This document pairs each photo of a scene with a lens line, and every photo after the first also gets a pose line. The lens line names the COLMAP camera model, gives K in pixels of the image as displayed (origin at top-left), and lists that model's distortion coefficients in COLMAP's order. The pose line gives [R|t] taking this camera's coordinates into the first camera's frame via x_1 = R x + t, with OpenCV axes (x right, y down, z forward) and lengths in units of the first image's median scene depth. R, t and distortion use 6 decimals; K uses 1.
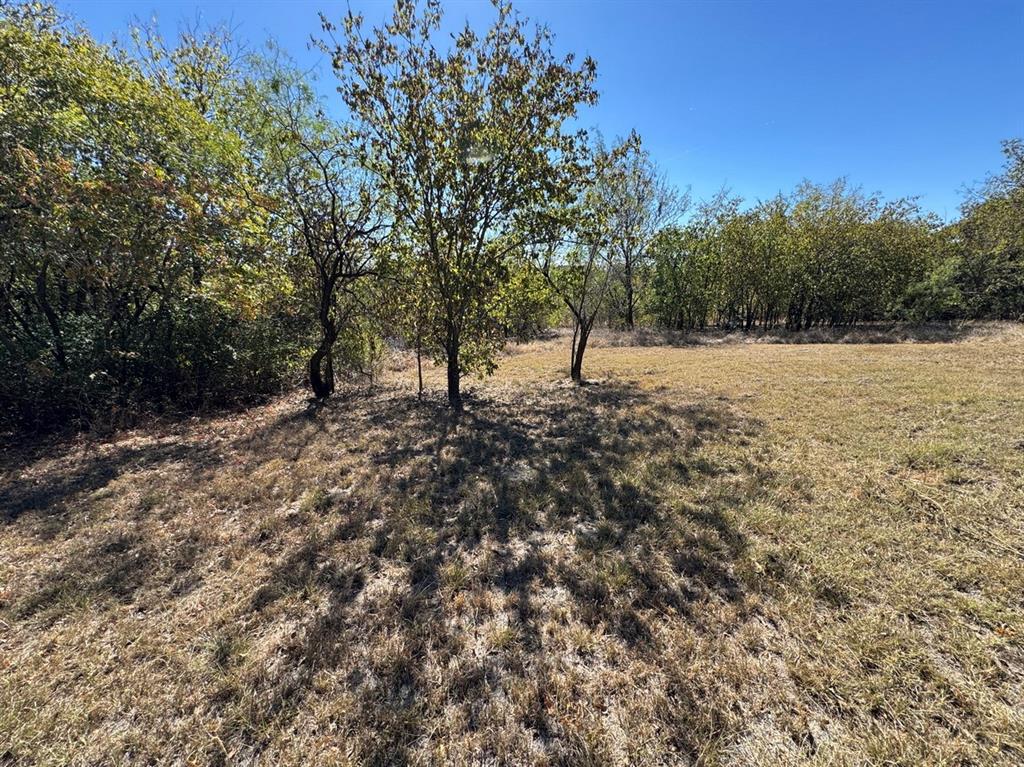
lens RADIAL K [[407.7, 0, 511.6], [0, 407.7, 384.5], [0, 0, 1]] dist [-0.004851, 0.001270]
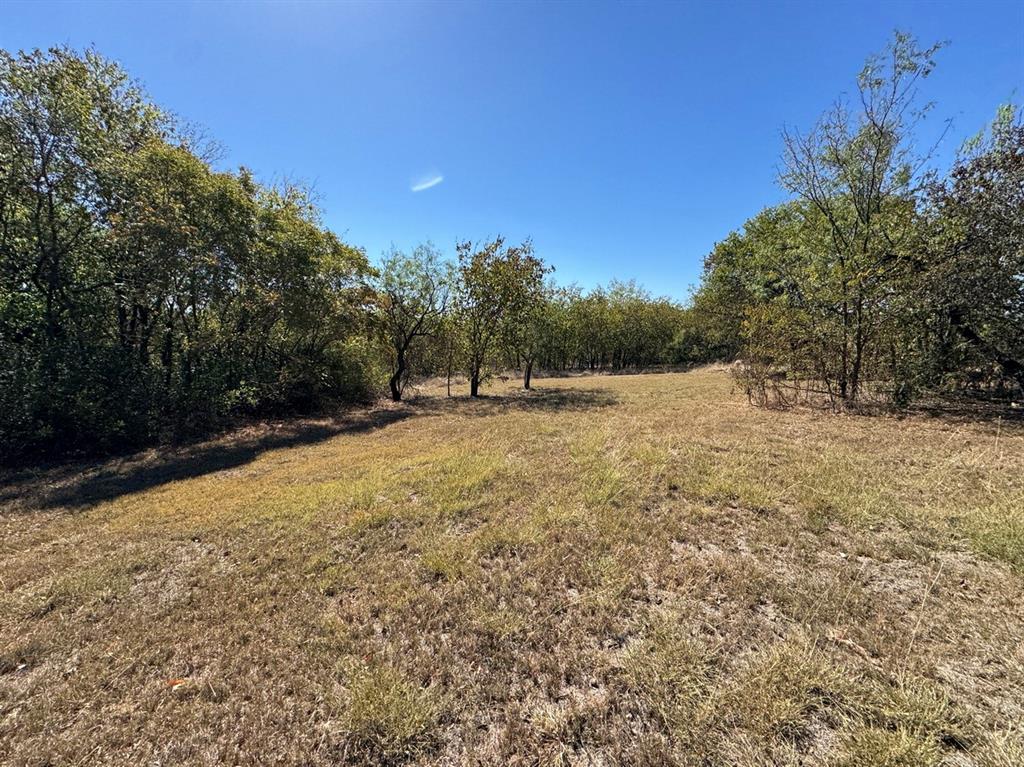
lens RADIAL K [[407.7, 0, 512.1], [0, 407.7, 386.8], [0, 0, 1]] dist [-0.004851, 0.001270]
pose [[0.935068, -0.019801, 0.353915, -0.798978], [0.060233, 0.992794, -0.103595, 0.231705], [-0.349313, 0.118186, 0.929523, -1.039747]]
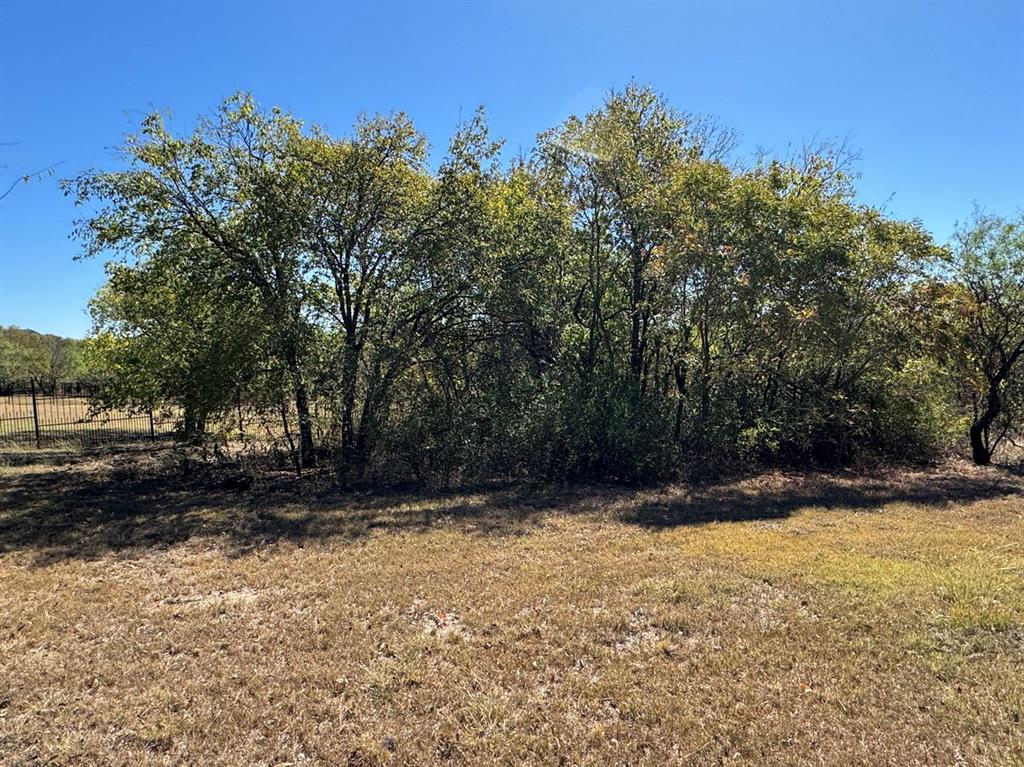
lens RADIAL K [[617.3, 0, 502.1], [0, 617.3, 380.1], [0, 0, 1]] dist [0.003631, 0.000956]
pose [[0.850440, 0.015866, -0.525833, -0.870913], [-0.113161, 0.981664, -0.153399, 0.253794], [0.513757, 0.189960, 0.836641, -1.257152]]
